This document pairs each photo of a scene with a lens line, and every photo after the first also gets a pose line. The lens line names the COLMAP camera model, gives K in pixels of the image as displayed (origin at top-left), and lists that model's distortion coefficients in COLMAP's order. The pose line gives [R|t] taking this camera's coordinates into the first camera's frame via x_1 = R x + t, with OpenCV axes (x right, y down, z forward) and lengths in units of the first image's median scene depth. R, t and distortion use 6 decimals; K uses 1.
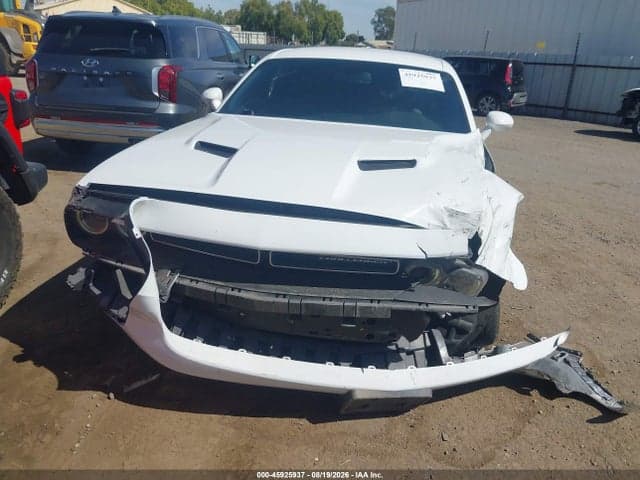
lens RADIAL K [[507.4, 0, 320.0], [0, 507.4, 240.0], [0, 0, 1]] dist [-0.003277, -0.006743]
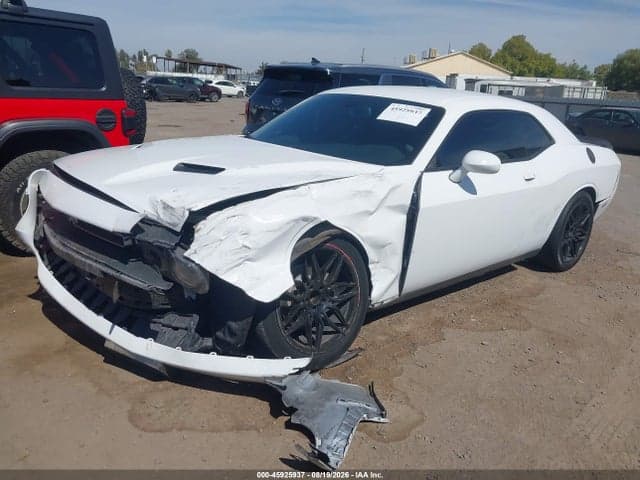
lens RADIAL K [[503.7, 0, 324.1], [0, 503.7, 247.9], [0, 0, 1]] dist [-0.002224, -0.004527]
pose [[0.799096, 0.180975, -0.573318, 0.747592], [-0.227400, 0.973754, -0.009575, -0.018472], [0.556538, 0.138024, 0.819277, 0.158712]]
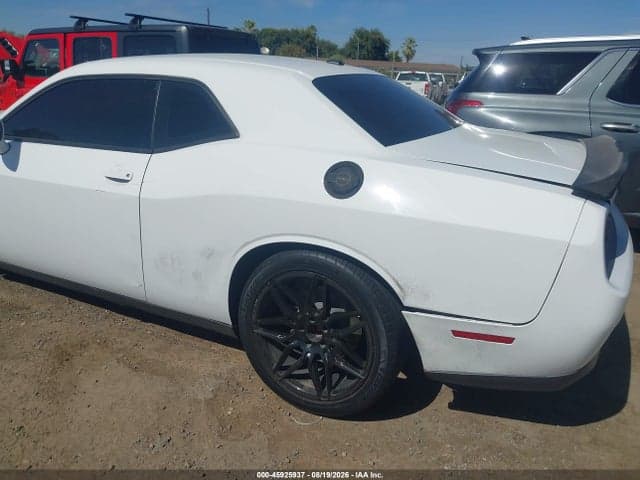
lens RADIAL K [[502.5, 0, 320.0], [0, 502.5, 240.0], [0, 0, 1]] dist [0.003739, -0.007186]
pose [[-0.242418, 0.240922, -0.939782, 1.090404], [-0.378262, 0.868544, 0.320232, -0.577550], [0.893393, 0.433114, -0.119420, 1.781792]]
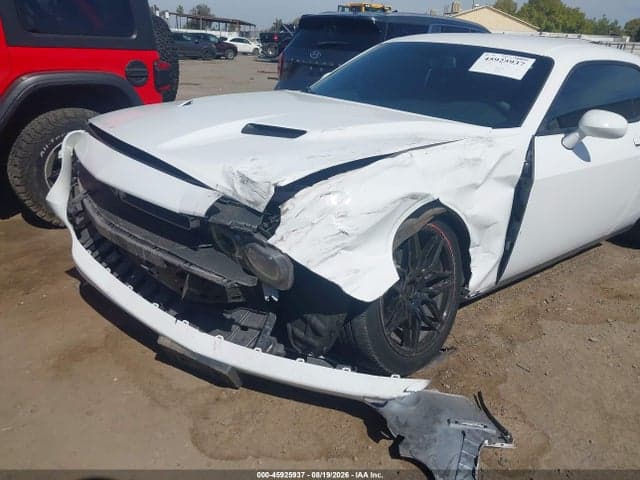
lens RADIAL K [[507.4, 0, 320.0], [0, 507.4, 240.0], [0, 0, 1]] dist [-0.003277, -0.006743]
pose [[0.777096, 0.223501, -0.588361, 0.563660], [-0.236489, 0.970012, 0.056128, -0.018315], [0.583262, 0.095524, 0.806648, 0.209735]]
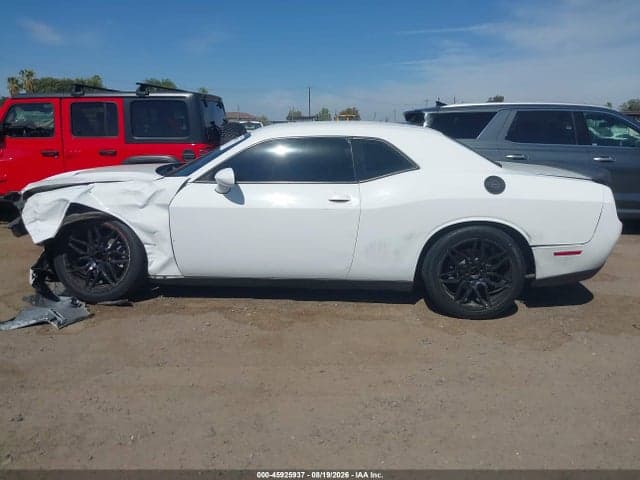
lens RADIAL K [[502.5, 0, 320.0], [0, 502.5, 240.0], [0, 0, 1]] dist [0.003739, -0.007186]
pose [[0.140105, 0.162034, -0.976788, 1.621095], [-0.343397, 0.933240, 0.105555, -0.319676], [0.928681, 0.320637, 0.186394, 1.139367]]
